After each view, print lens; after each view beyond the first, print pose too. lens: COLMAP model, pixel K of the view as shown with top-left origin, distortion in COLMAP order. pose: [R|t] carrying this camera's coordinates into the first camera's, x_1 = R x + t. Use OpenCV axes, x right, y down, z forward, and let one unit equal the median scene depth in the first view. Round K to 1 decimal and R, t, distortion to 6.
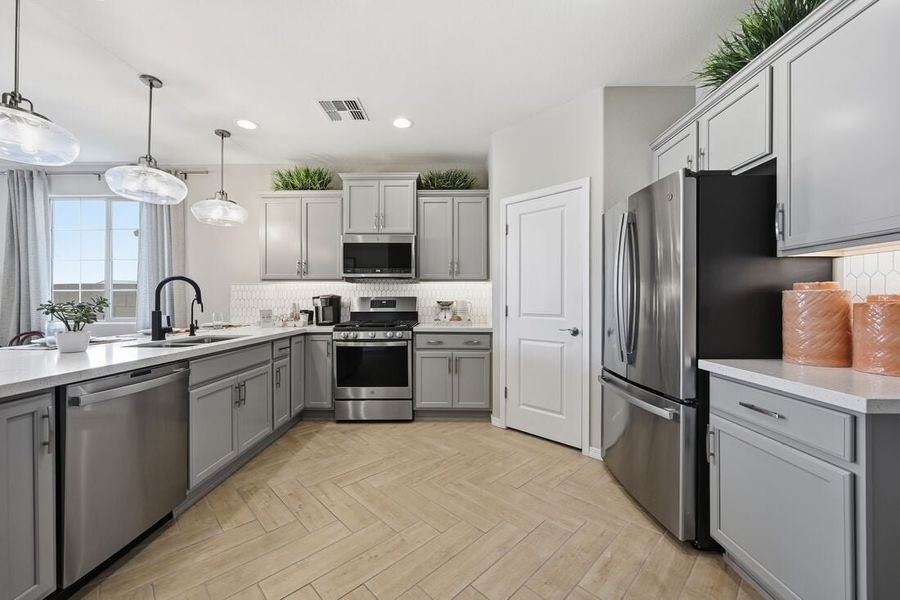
lens RADIAL K [[353.9, 0, 452.2], [0, 353.9, 301.6], [0, 0, 1]] dist [-0.002701, 0.000286]
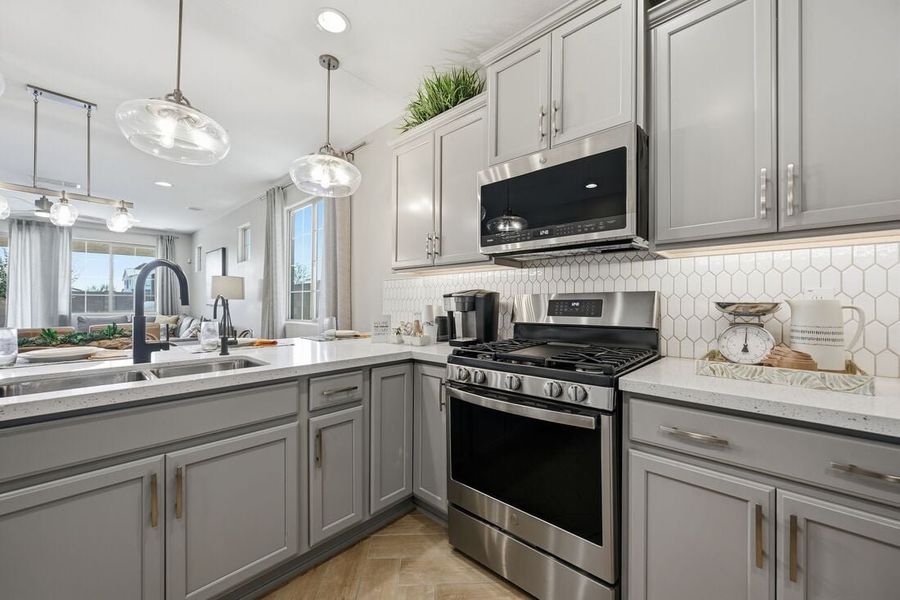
lens RADIAL K [[353.9, 0, 447.8], [0, 353.9, 301.4], [0, 0, 1]] dist [-0.002701, 0.000286]
pose [[0.734031, 0.000137, -0.679116, 0.000824], [-0.002755, 0.999992, -0.002776, -0.000015], [0.679110, 0.003909, 0.734026, 0.626946]]
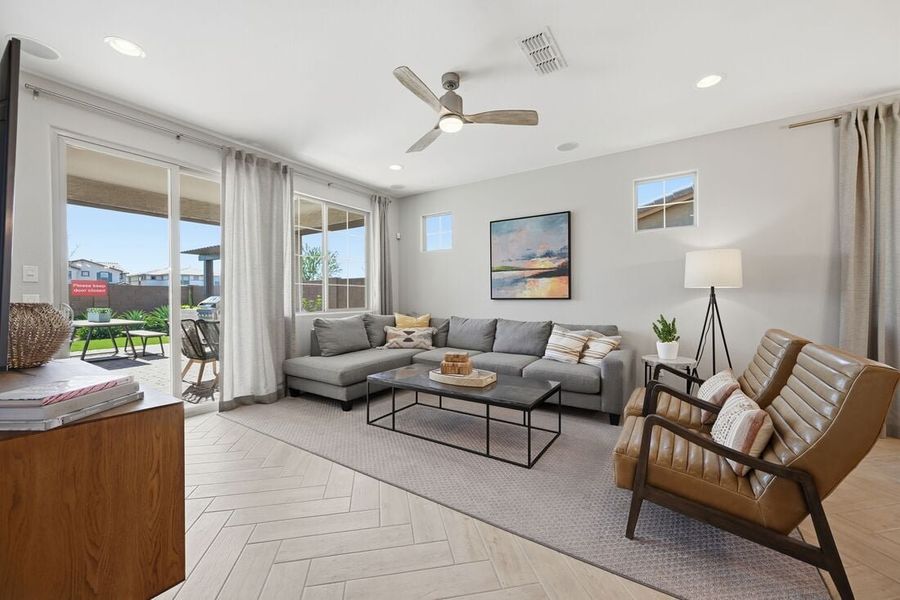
lens RADIAL K [[353.9, 0, 449.5], [0, 353.9, 298.7], [0, 0, 1]] dist [-0.002701, 0.000286]
pose [[0.836826, -0.002794, -0.547462, -1.777709], [0.002579, 0.999996, -0.001161, 0.017709], [0.547463, -0.000440, 0.836830, -0.075238]]
